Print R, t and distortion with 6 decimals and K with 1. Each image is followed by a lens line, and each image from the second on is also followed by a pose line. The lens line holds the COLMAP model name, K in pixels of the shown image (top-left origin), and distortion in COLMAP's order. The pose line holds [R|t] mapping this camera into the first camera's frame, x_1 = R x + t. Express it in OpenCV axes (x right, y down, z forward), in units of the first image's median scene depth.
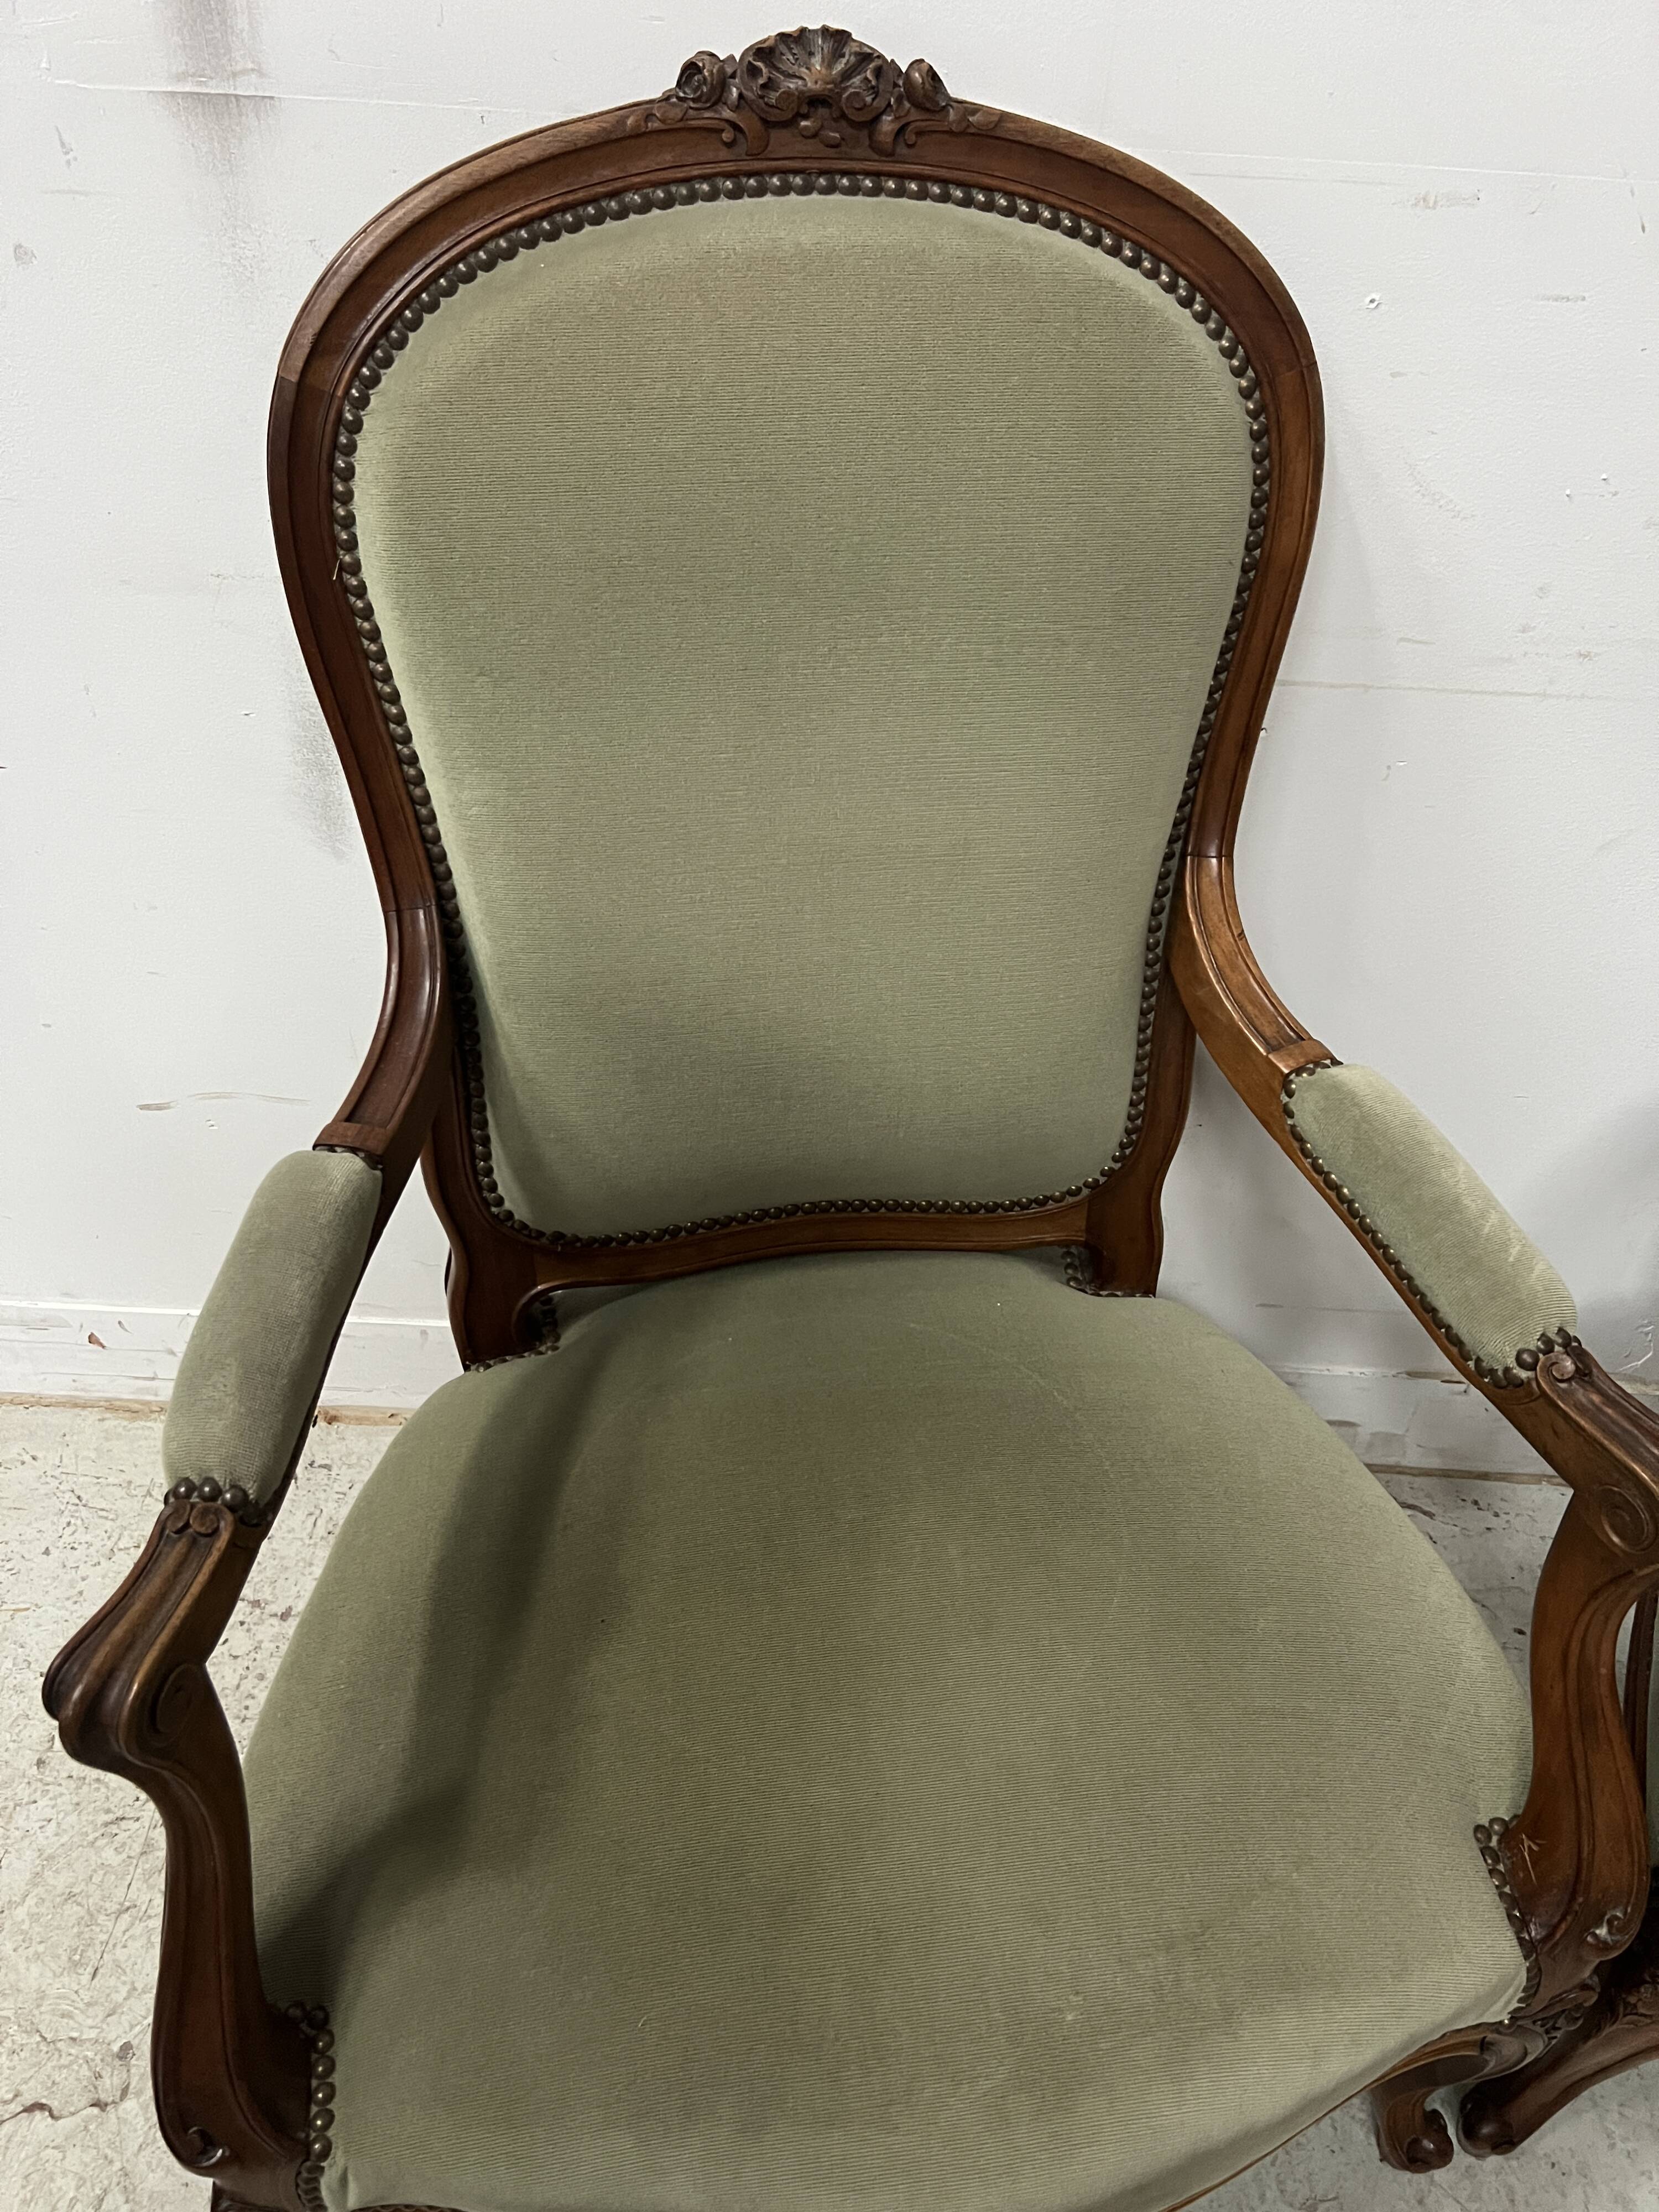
lens RADIAL K [[1679.8, 0, 828.7], [0, 1679.8, 1105.1], [0, 0, 1]] dist [0.042389, -0.053064]
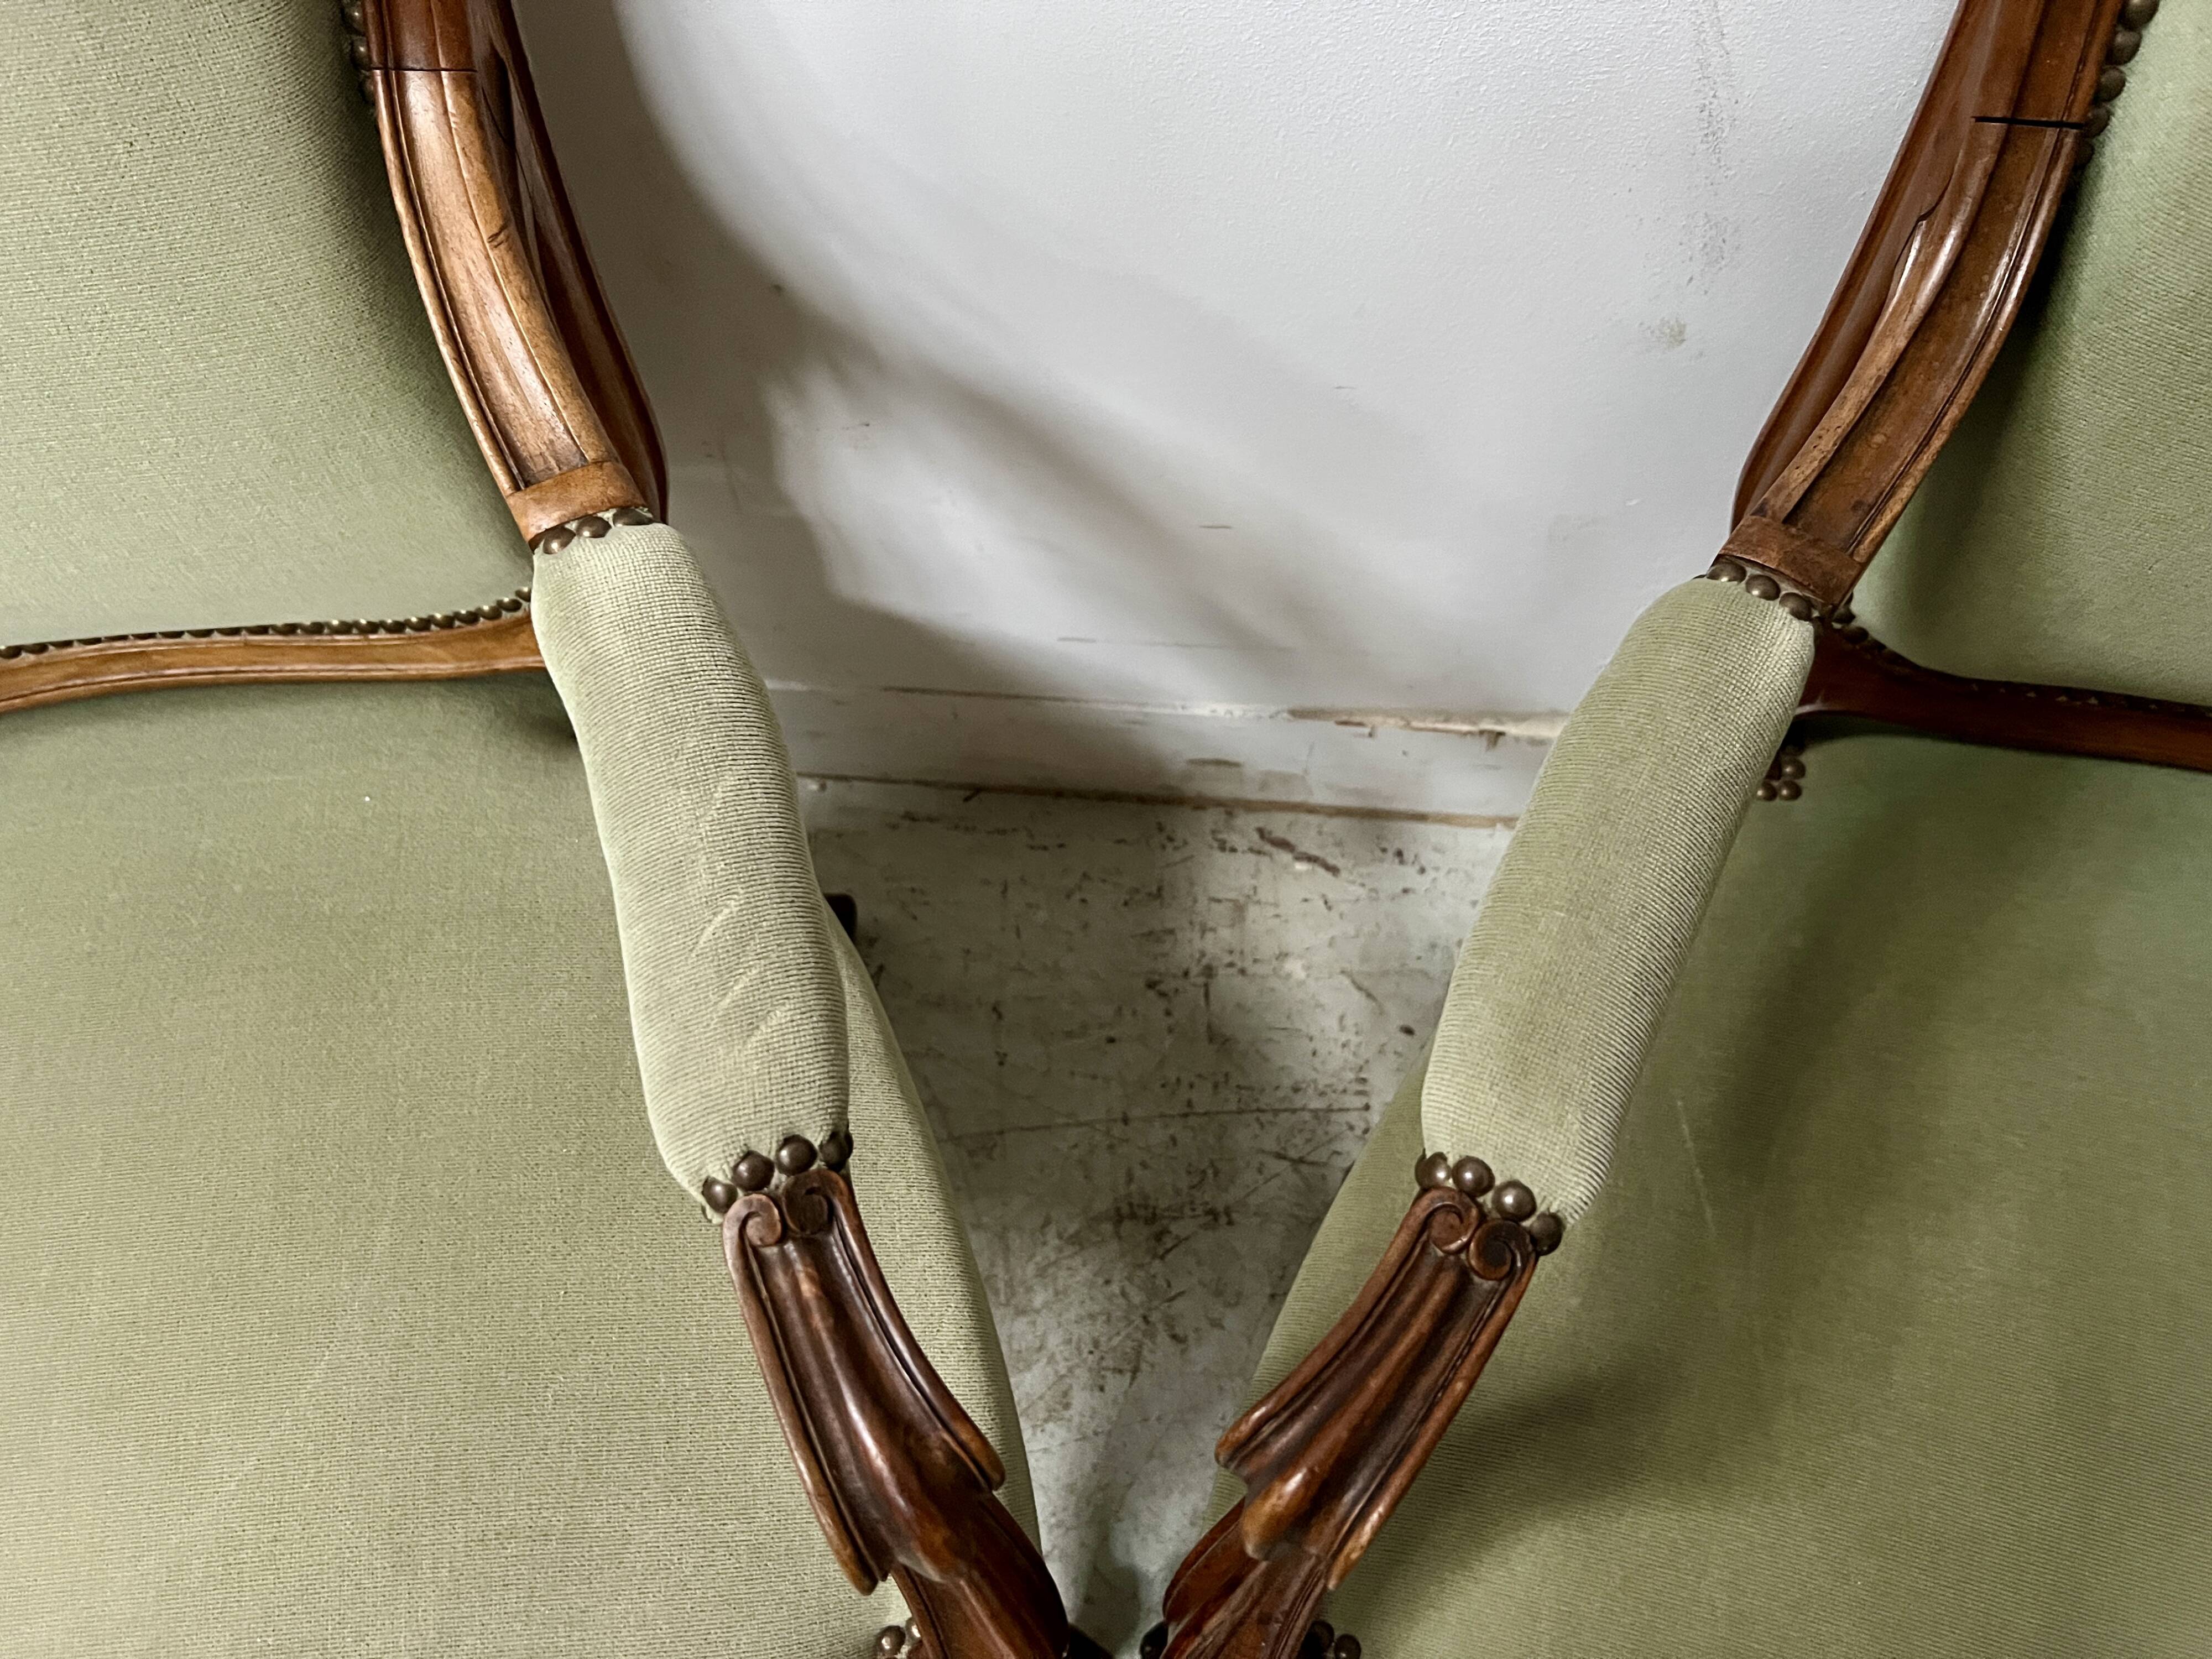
lens RADIAL K [[1679.8, 0, 1093.3], [0, 1679.8, 828.0], [0, 0, 1]] dist [0.042389, -0.053064]
pose [[0.997405, 0.014254, -0.070565, 0.415572], [0.015715, 0.913455, 0.406637, -0.127964], [0.070254, -0.406691, 0.910860, 0.409058]]
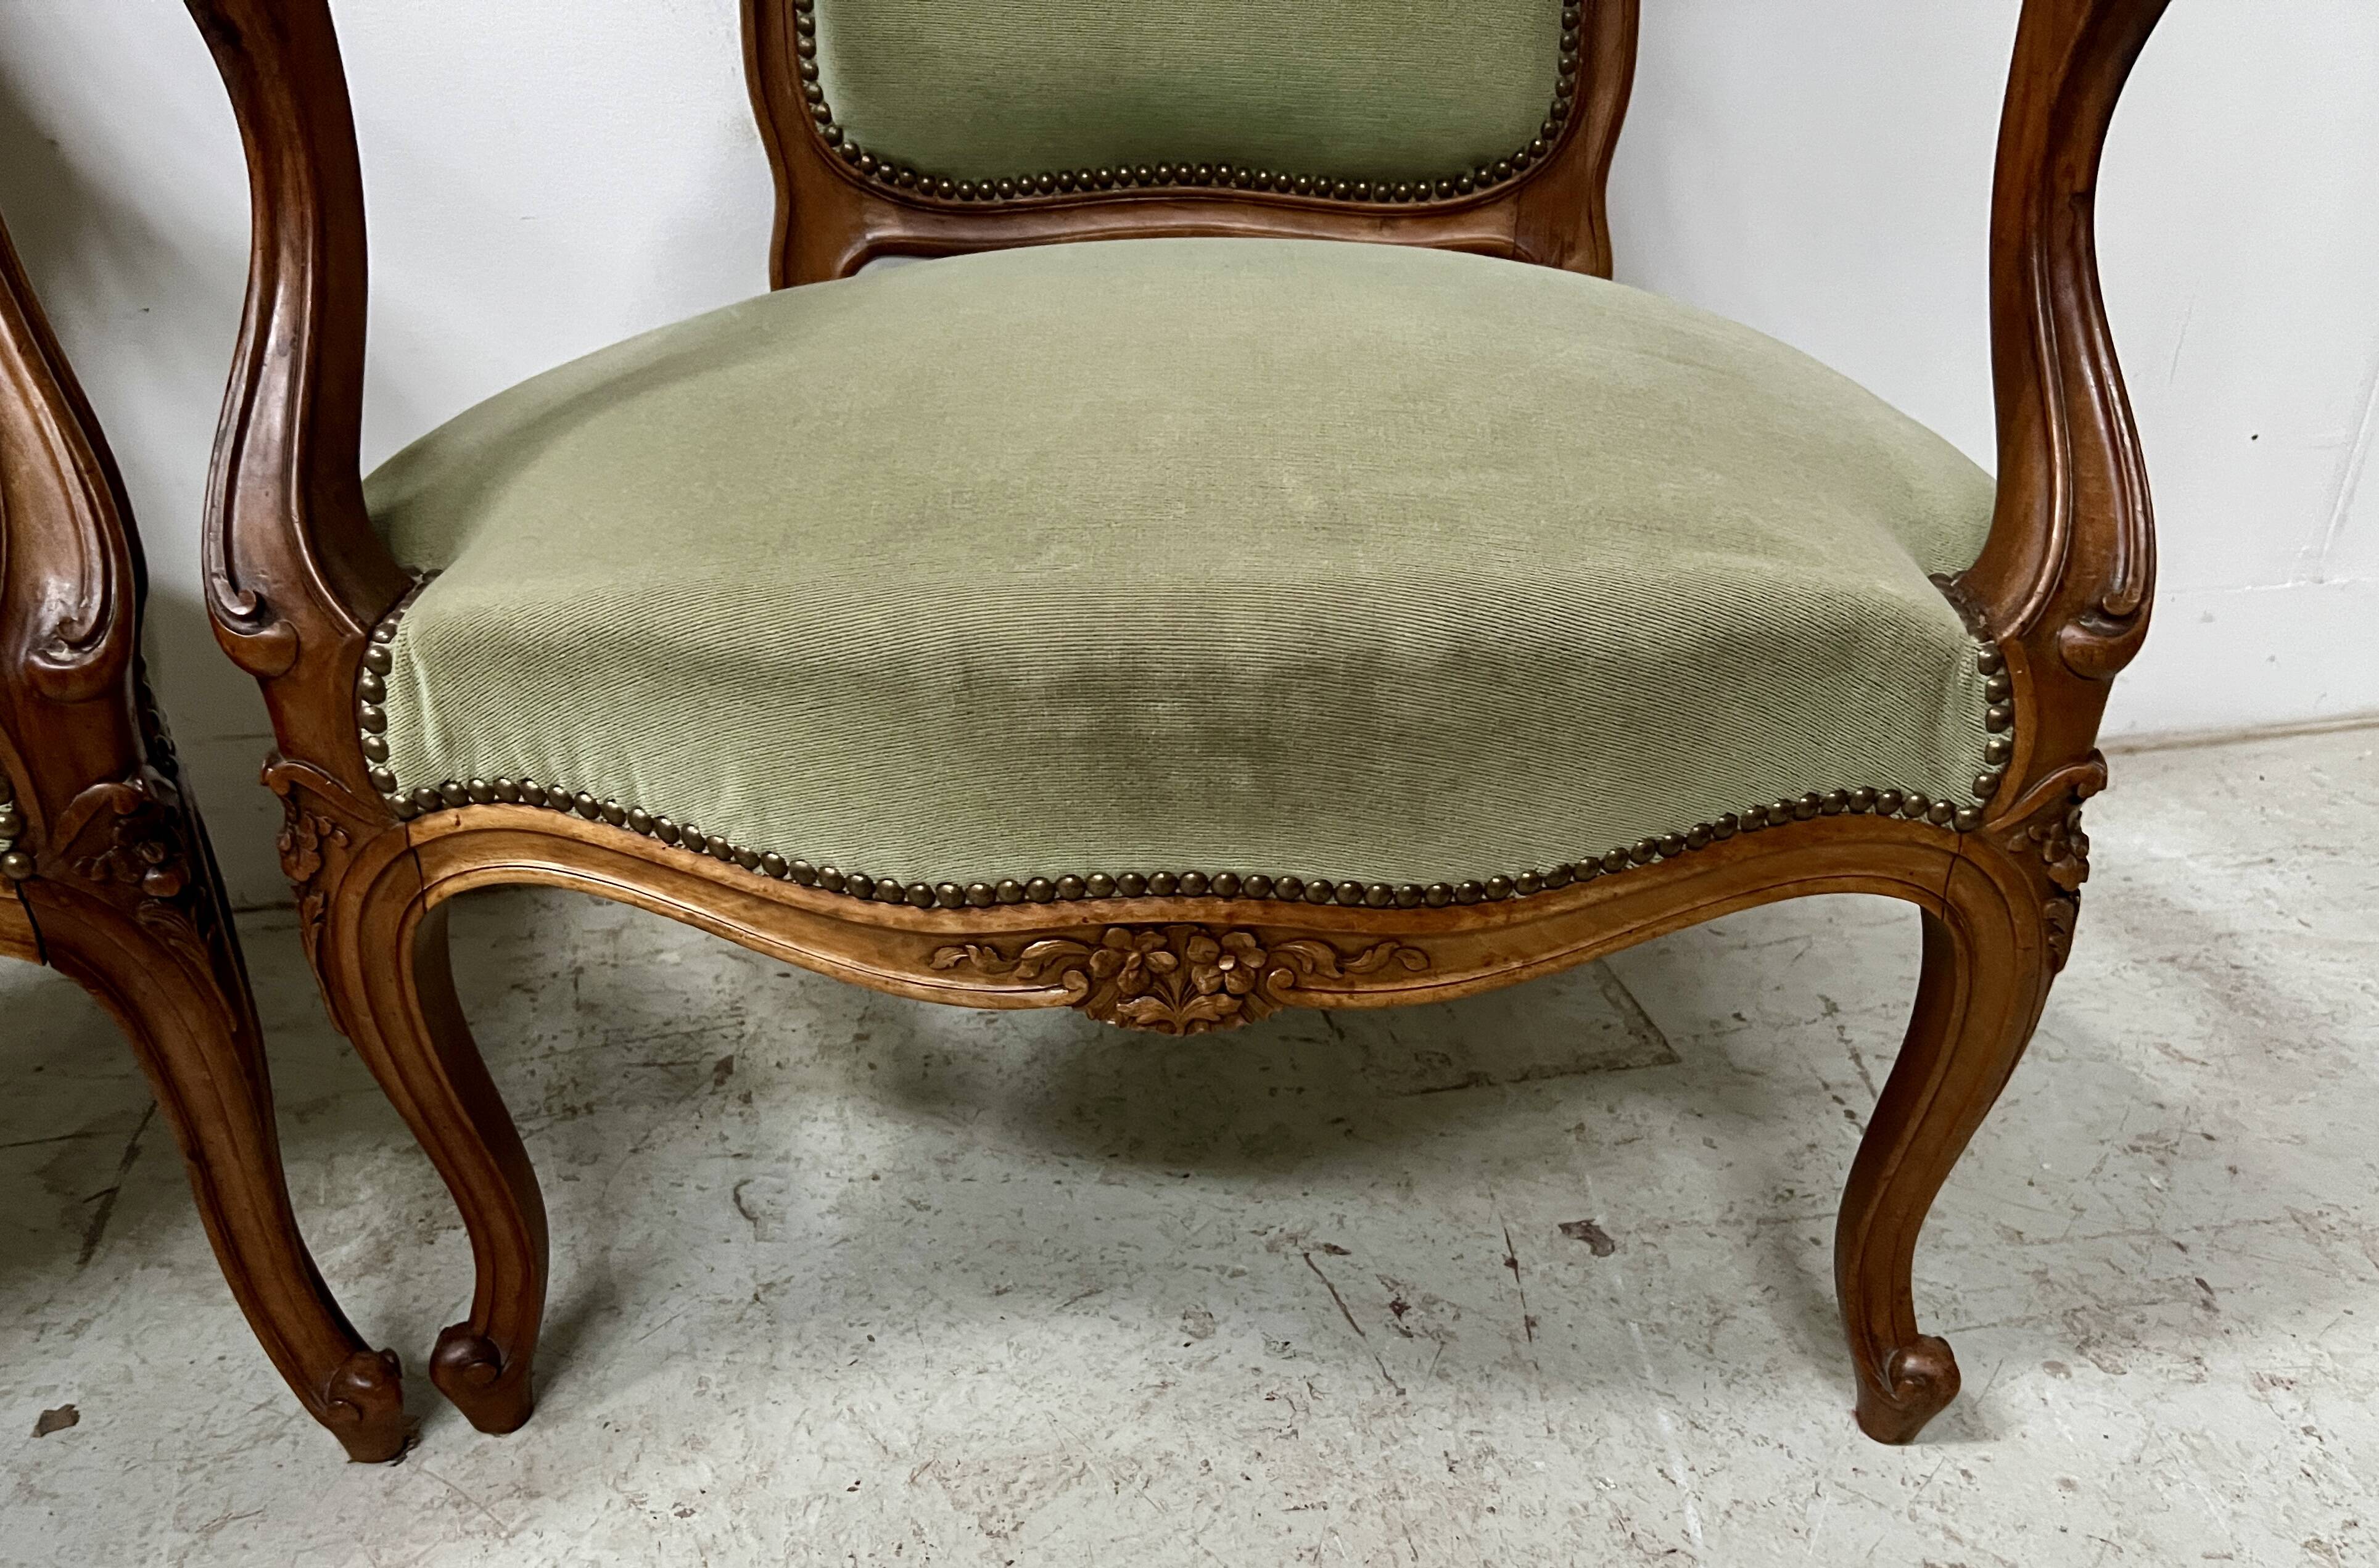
lens RADIAL K [[1902.7, 0, 1212.5], [0, 1902.7, 948.7], [0, 0, 1]] dist [0.034261, -0.042785]
pose [[0.974178, -0.152588, 0.166416, 0.600684], [0.182750, 0.965729, -0.184310, 0.653710], [-0.132590, 0.209963, 0.968677, 0.141638]]
